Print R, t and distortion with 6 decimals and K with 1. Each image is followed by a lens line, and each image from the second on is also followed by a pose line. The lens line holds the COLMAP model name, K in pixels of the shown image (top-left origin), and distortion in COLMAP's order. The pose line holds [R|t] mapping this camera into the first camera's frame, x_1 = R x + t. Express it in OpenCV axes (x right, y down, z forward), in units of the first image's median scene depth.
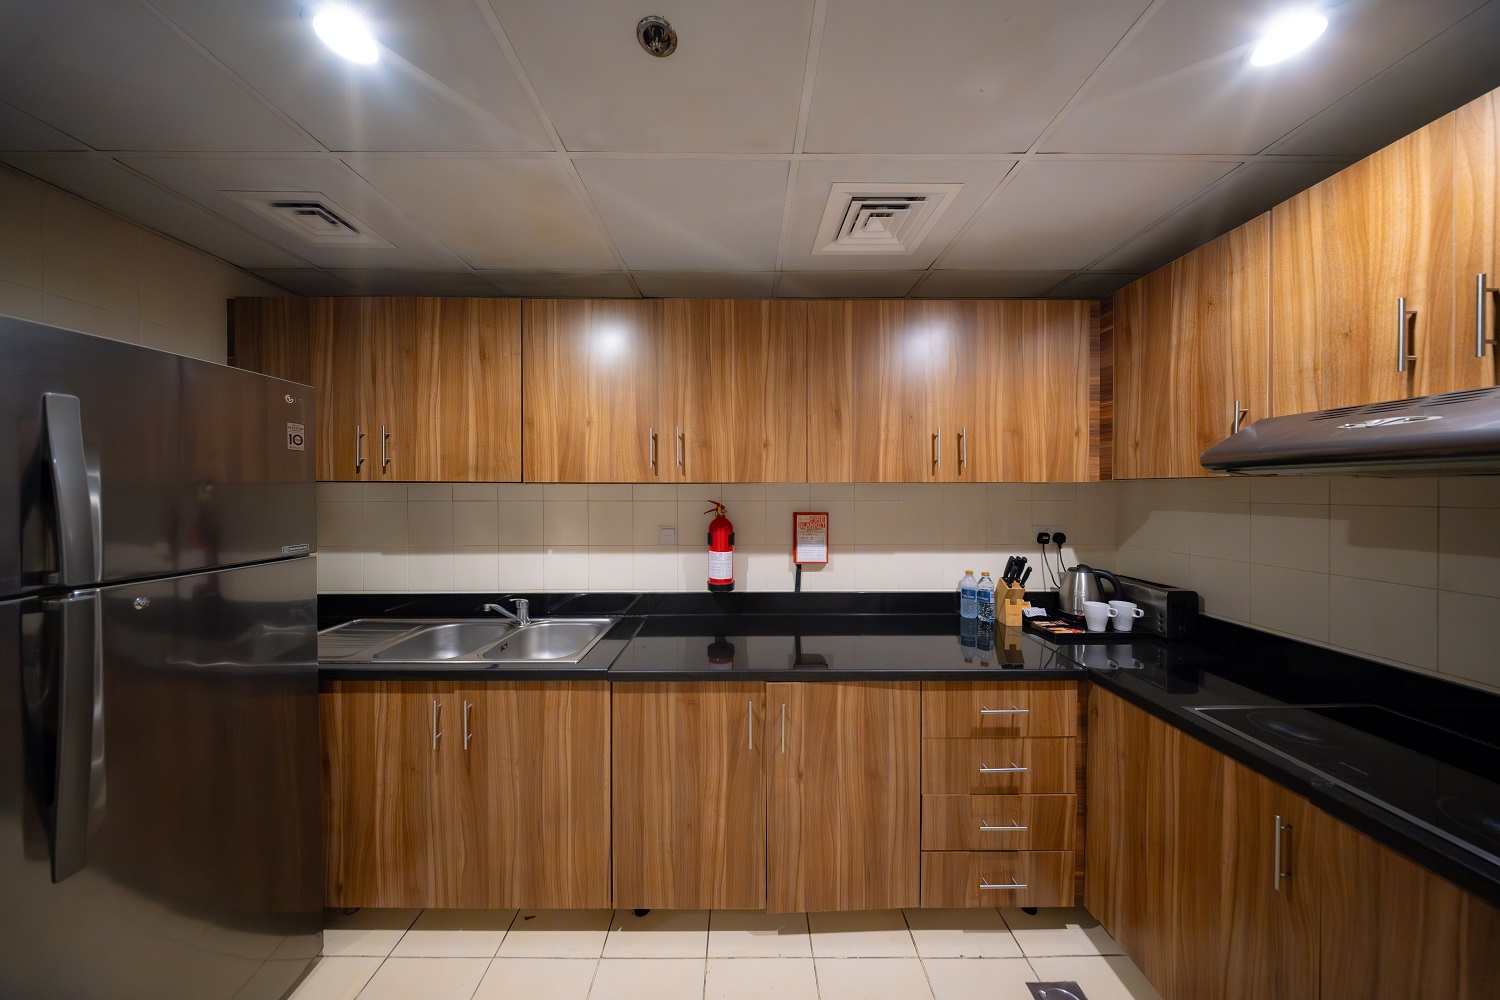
lens RADIAL K [[432.4, 0, 748.8], [0, 432.4, 497.2], [0, 0, 1]] dist [-0.009107, -0.000240]
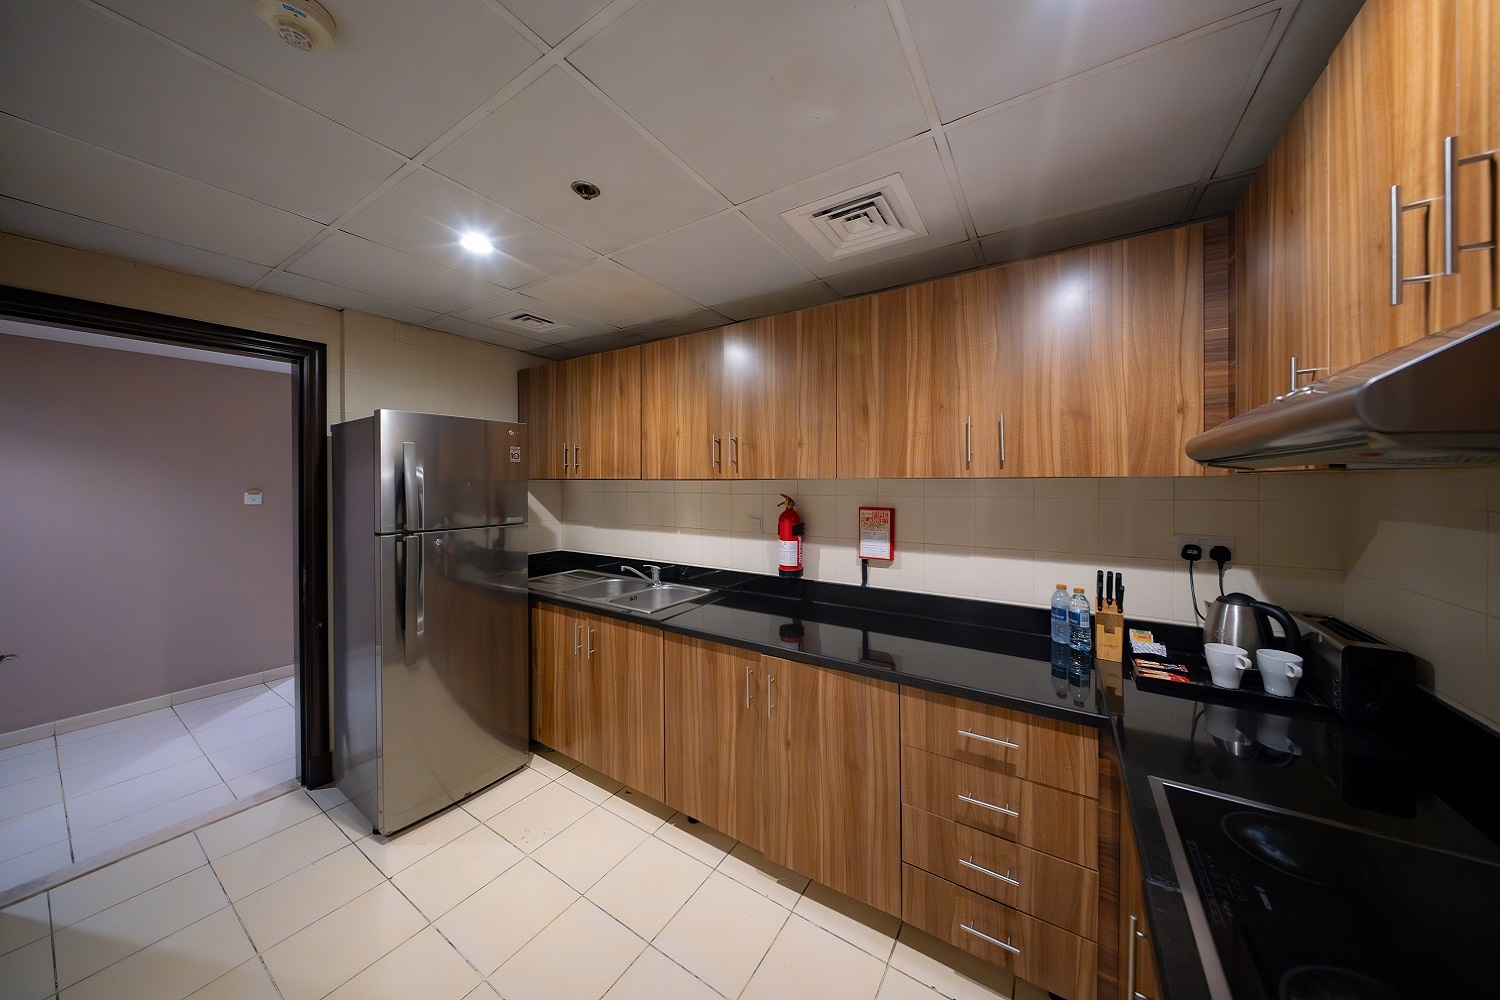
lens RADIAL K [[432.4, 0, 736.5], [0, 432.4, 489.5], [0, 0, 1]] dist [-0.009107, -0.000240]
pose [[0.854851, 0.007422, -0.518821, 0.482265], [-0.007252, 0.999971, 0.002356, -0.008213], [0.518823, 0.001748, 0.854880, -0.014922]]
